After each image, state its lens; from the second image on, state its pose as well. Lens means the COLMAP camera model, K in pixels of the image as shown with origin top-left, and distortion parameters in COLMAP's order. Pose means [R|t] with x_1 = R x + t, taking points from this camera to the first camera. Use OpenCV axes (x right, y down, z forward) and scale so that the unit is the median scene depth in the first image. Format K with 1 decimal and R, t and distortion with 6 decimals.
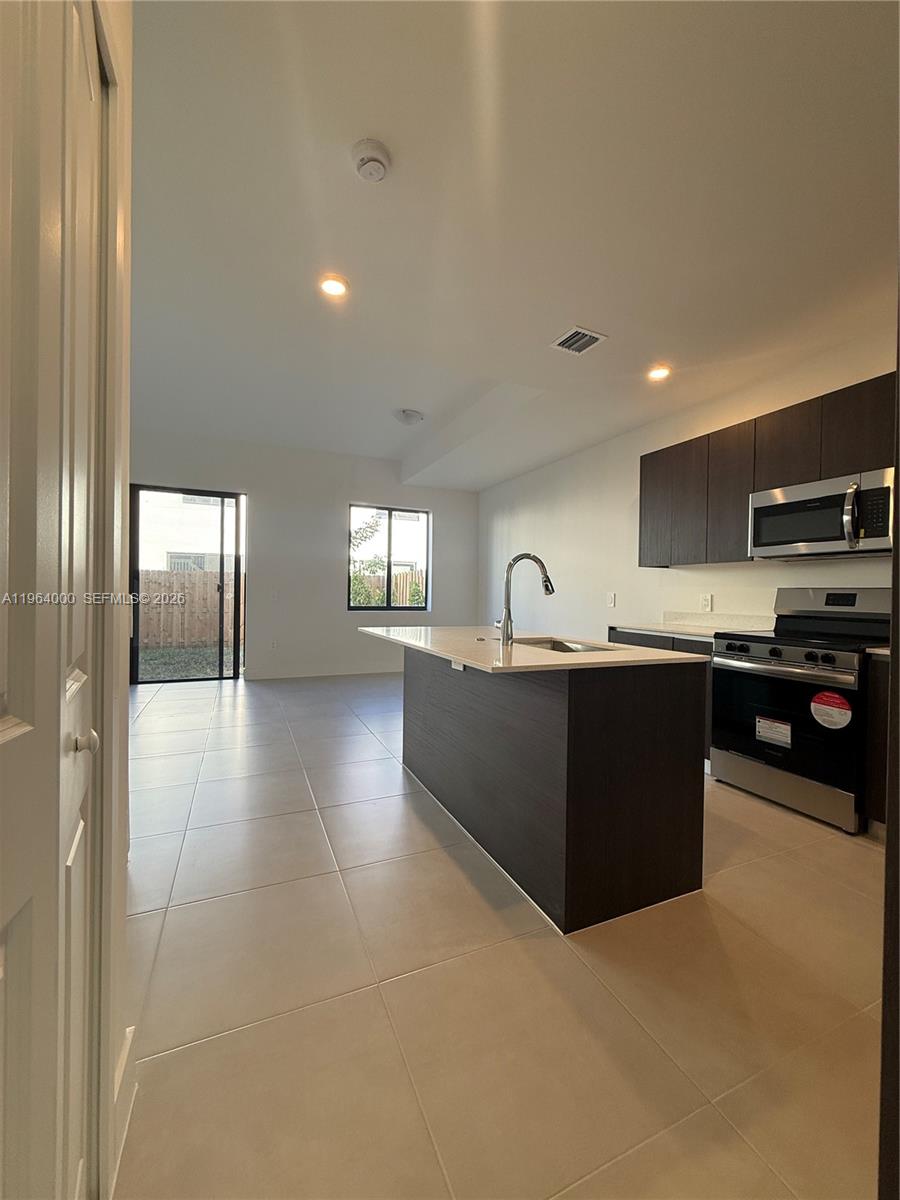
lens RADIAL K [[476.9, 0, 451.0], [0, 476.9, 597.4], [0, 0, 1]] dist [-0.000190, -0.000009]
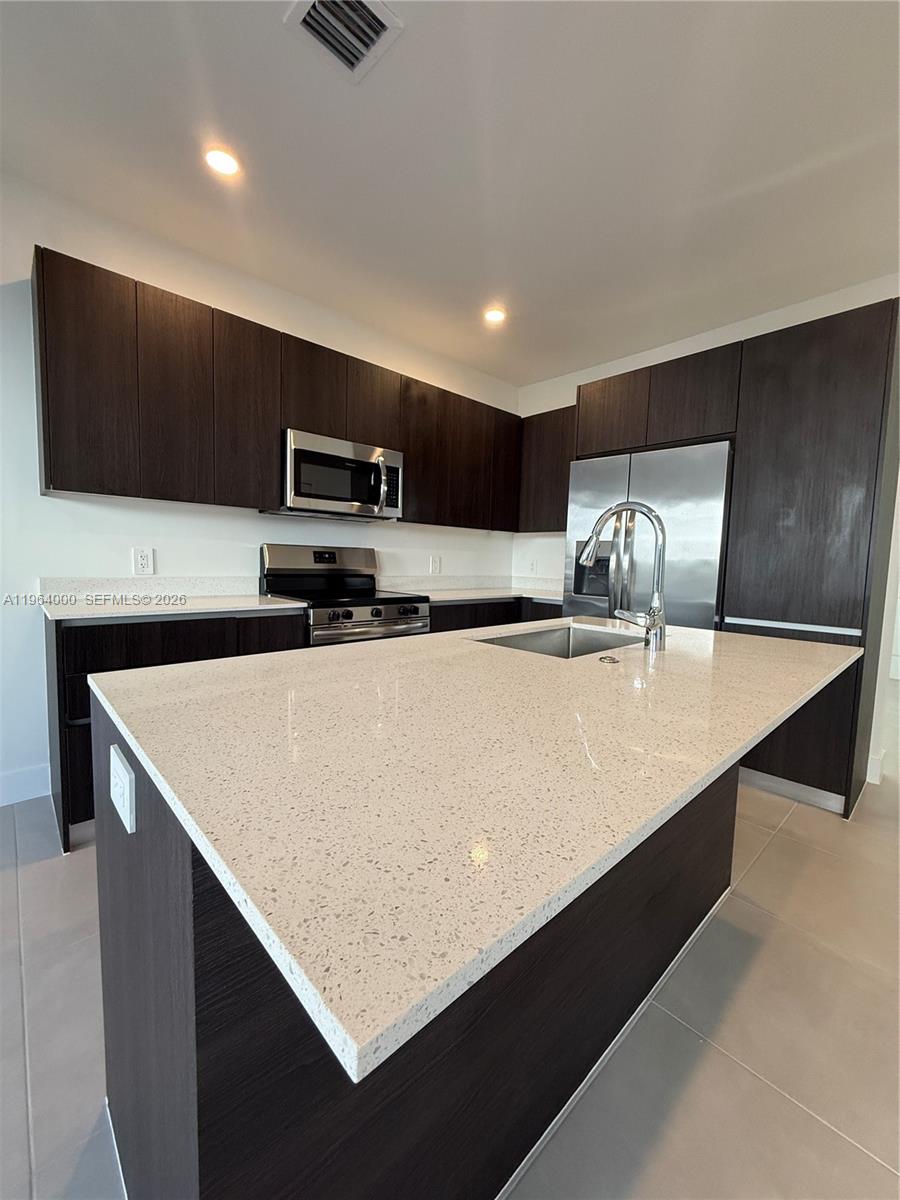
lens RADIAL K [[478.6, 0, 450.0], [0, 478.6, 600.0], [0, 0, 1]] dist [0.001466, -0.000002]
pose [[-0.331073, -0.097950, 0.938508, -0.267548], [-0.023364, 0.995144, 0.095619, -0.009305], [-0.943316, 0.009729, -0.331754, 1.032066]]
